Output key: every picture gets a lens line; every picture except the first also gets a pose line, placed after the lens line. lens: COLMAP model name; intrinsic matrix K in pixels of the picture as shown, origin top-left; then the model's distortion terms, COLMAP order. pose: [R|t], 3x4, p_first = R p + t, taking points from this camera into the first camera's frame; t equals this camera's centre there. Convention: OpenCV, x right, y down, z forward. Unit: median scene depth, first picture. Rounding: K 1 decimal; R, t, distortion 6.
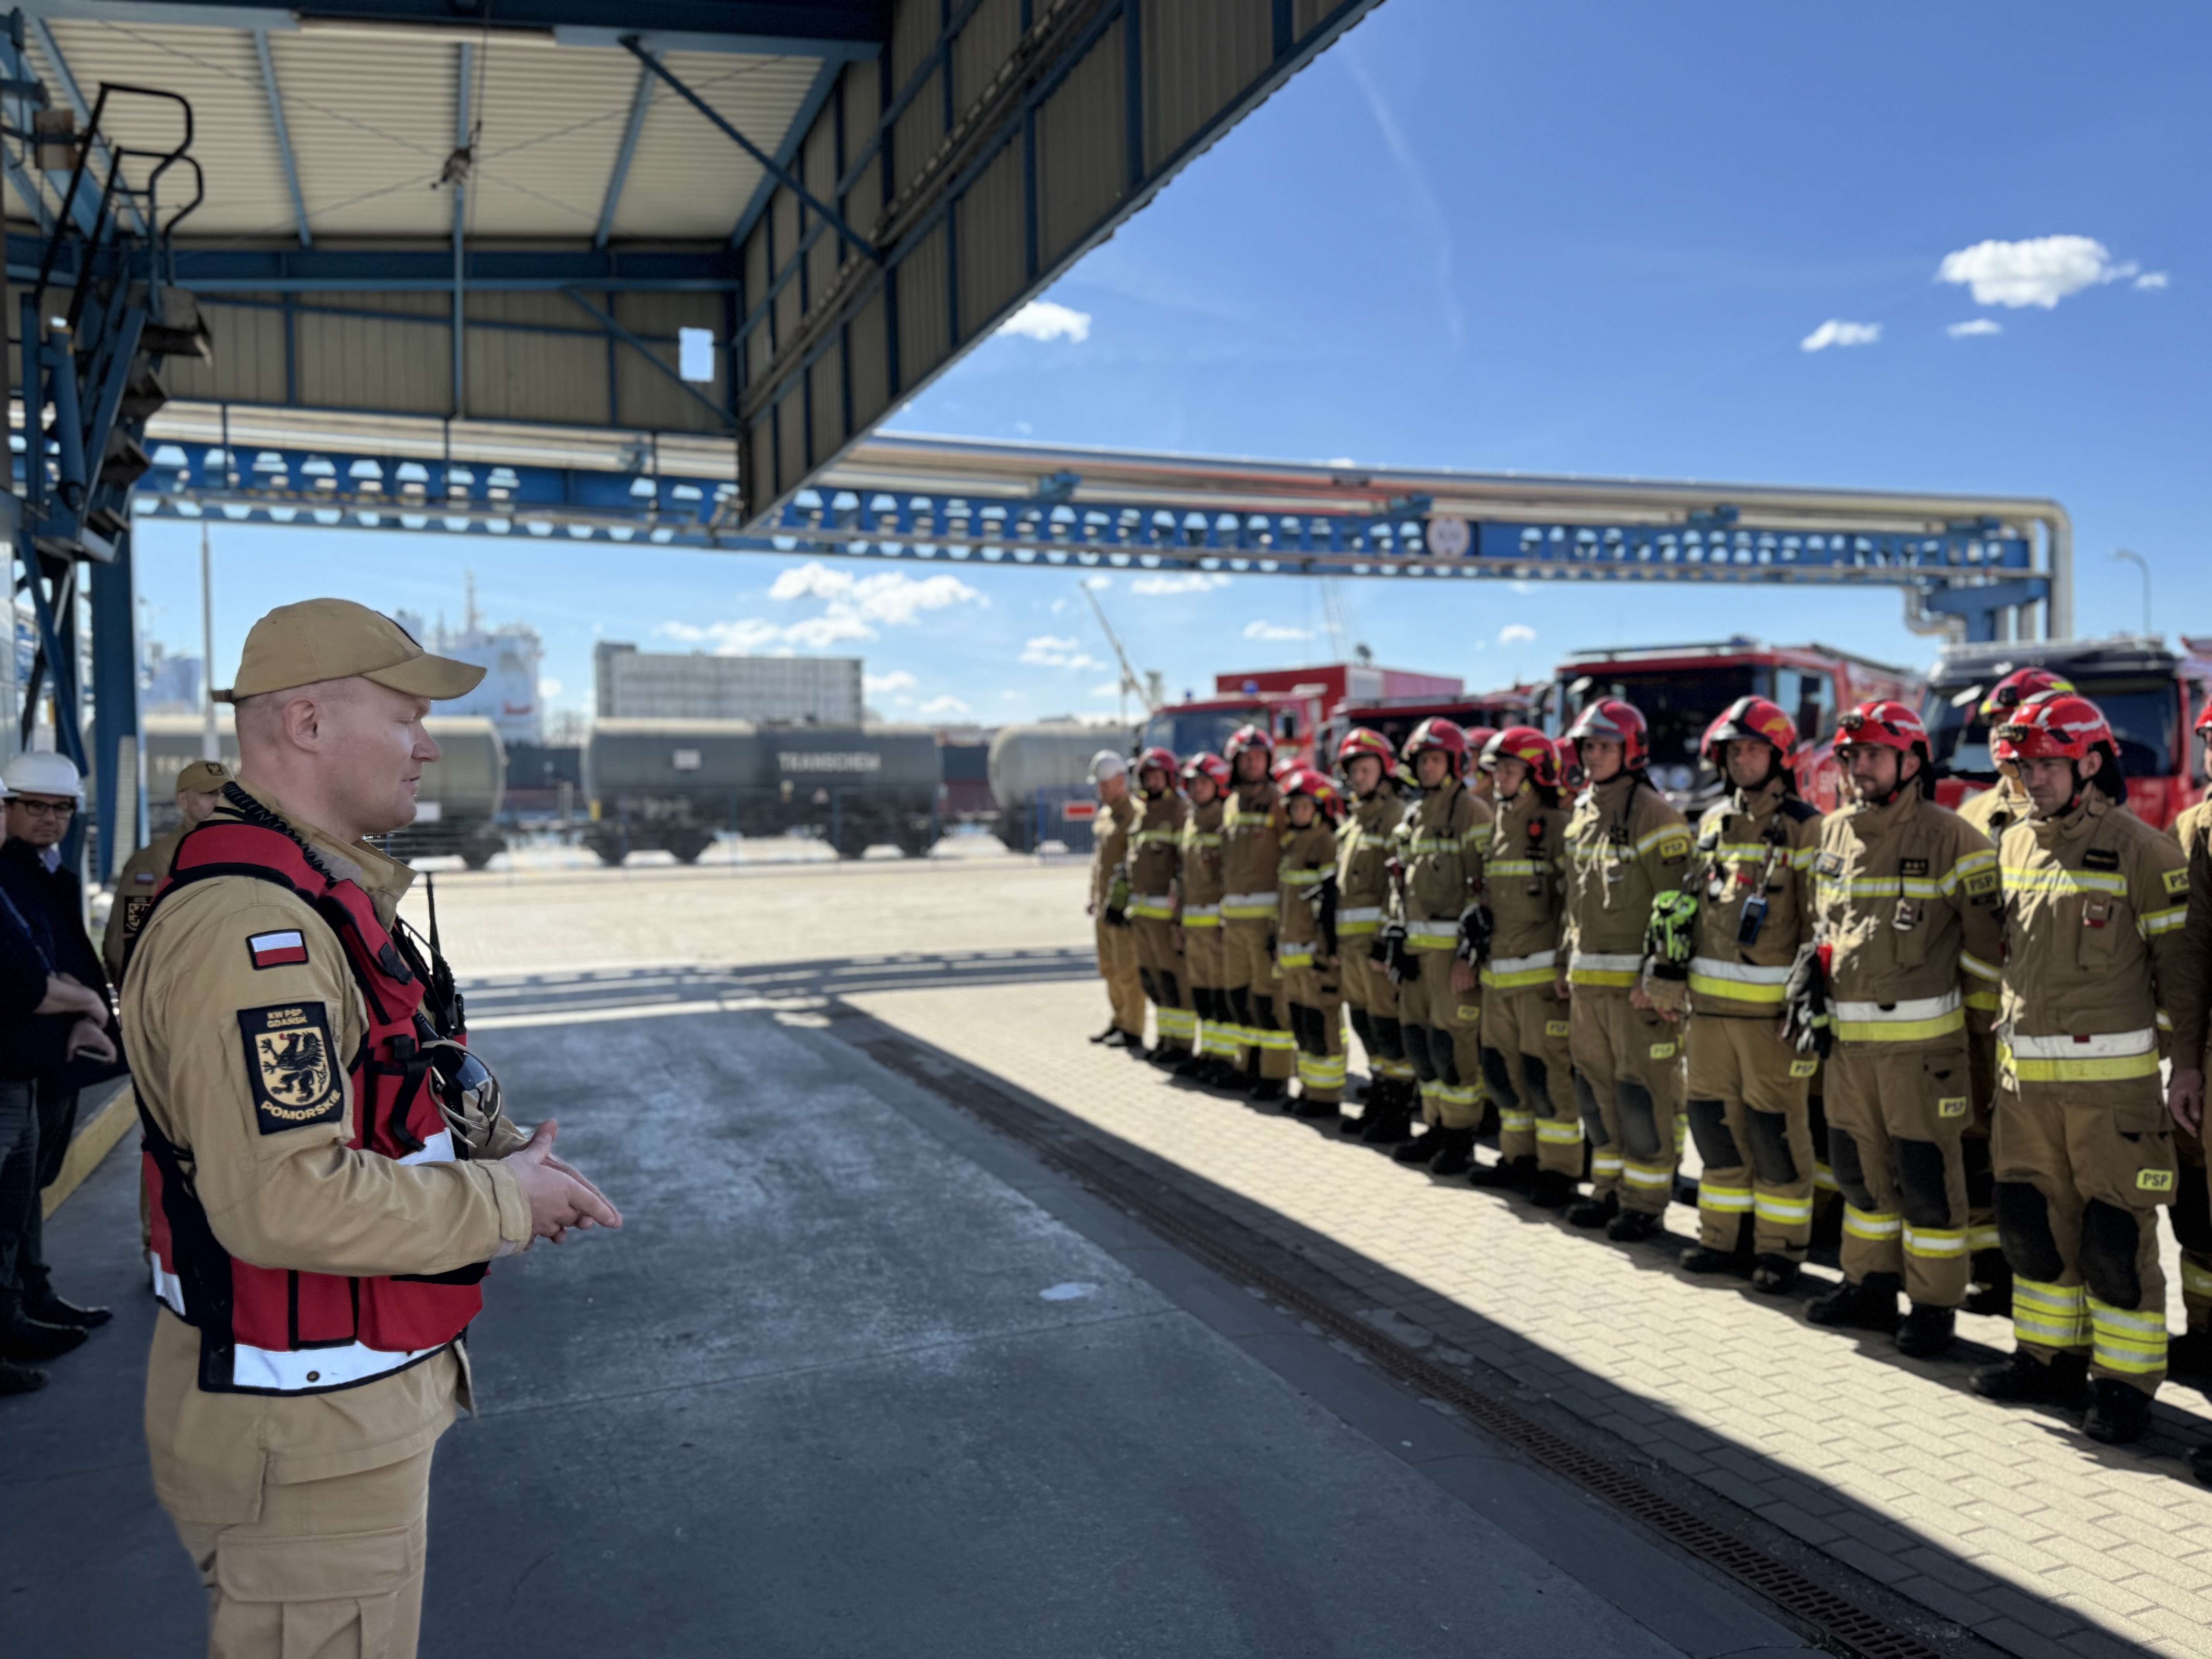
lens RADIAL K [[1655.6, 0, 1103.2], [0, 1655.6, 858.7], [0, 0, 1]] dist [0.003054, -0.010920]
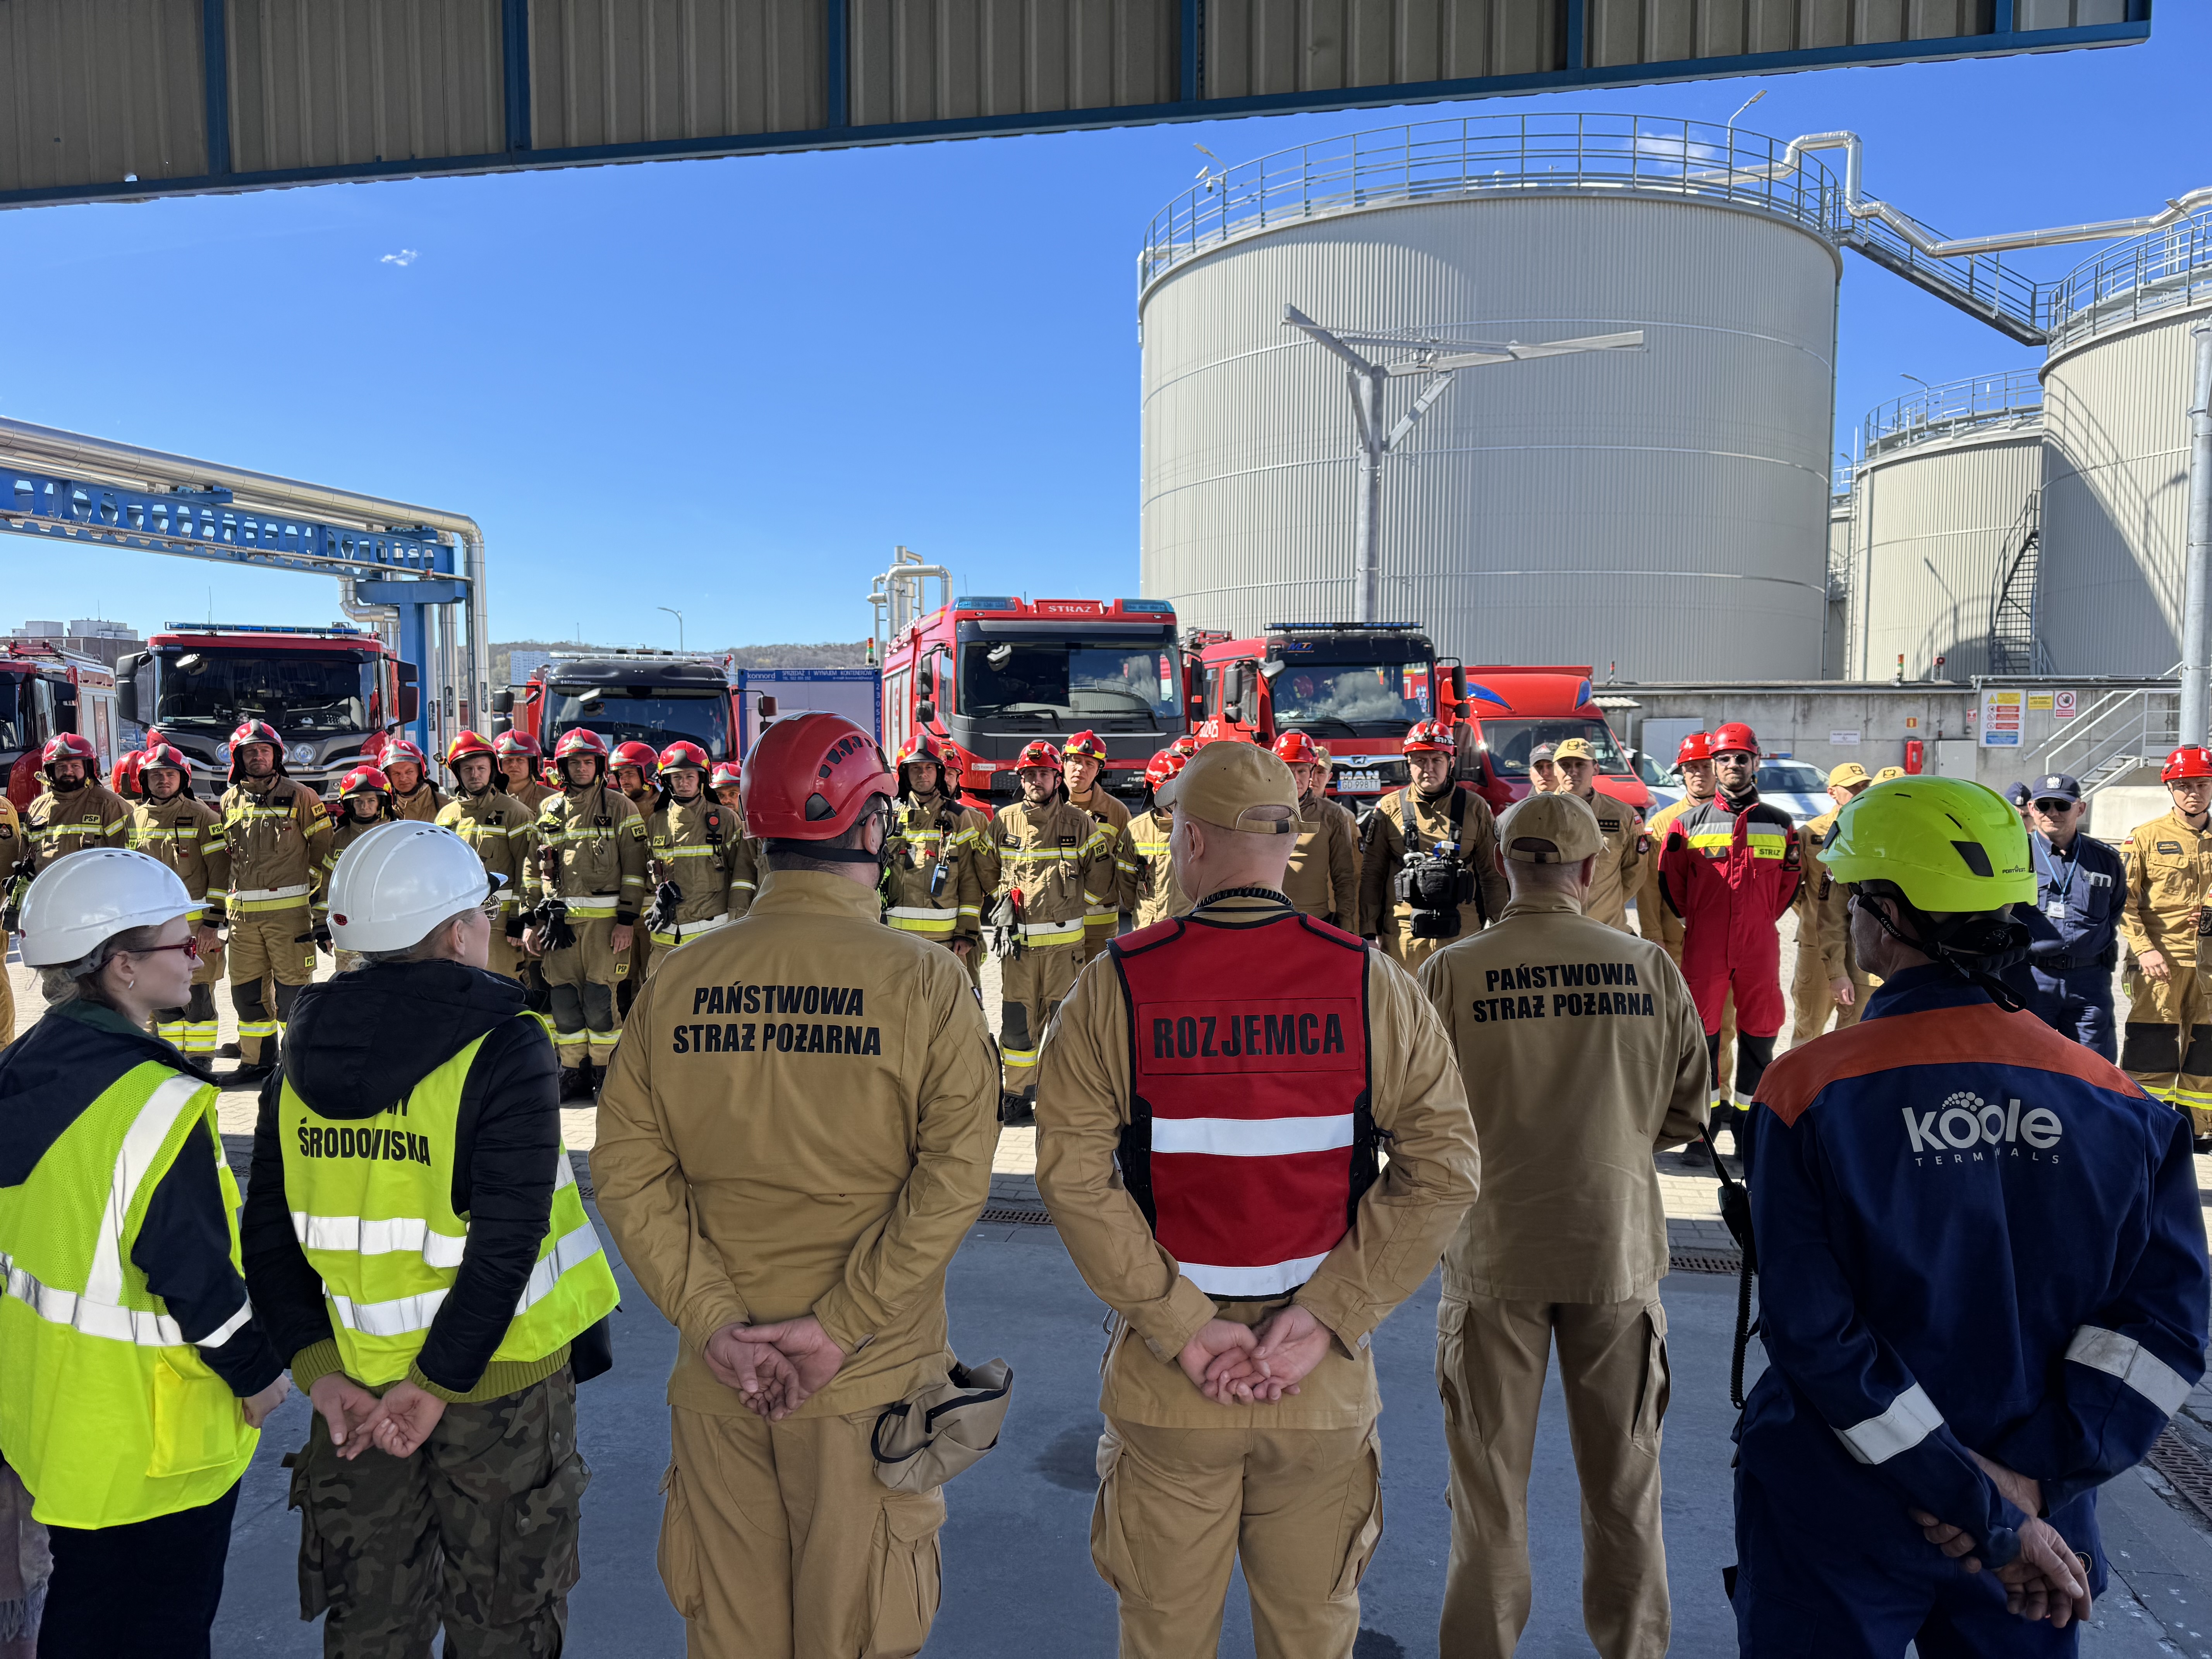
lens RADIAL K [[1514.2, 0, 1106.0], [0, 1514.2, 829.5], [0, 0, 1]] dist [-0.004487, -0.004678]
pose [[0.543755, -0.030952, 0.838673, -0.533710], [0.021904, 0.999503, 0.022686, -0.027893], [-0.838958, 0.006035, 0.544163, 0.078493]]
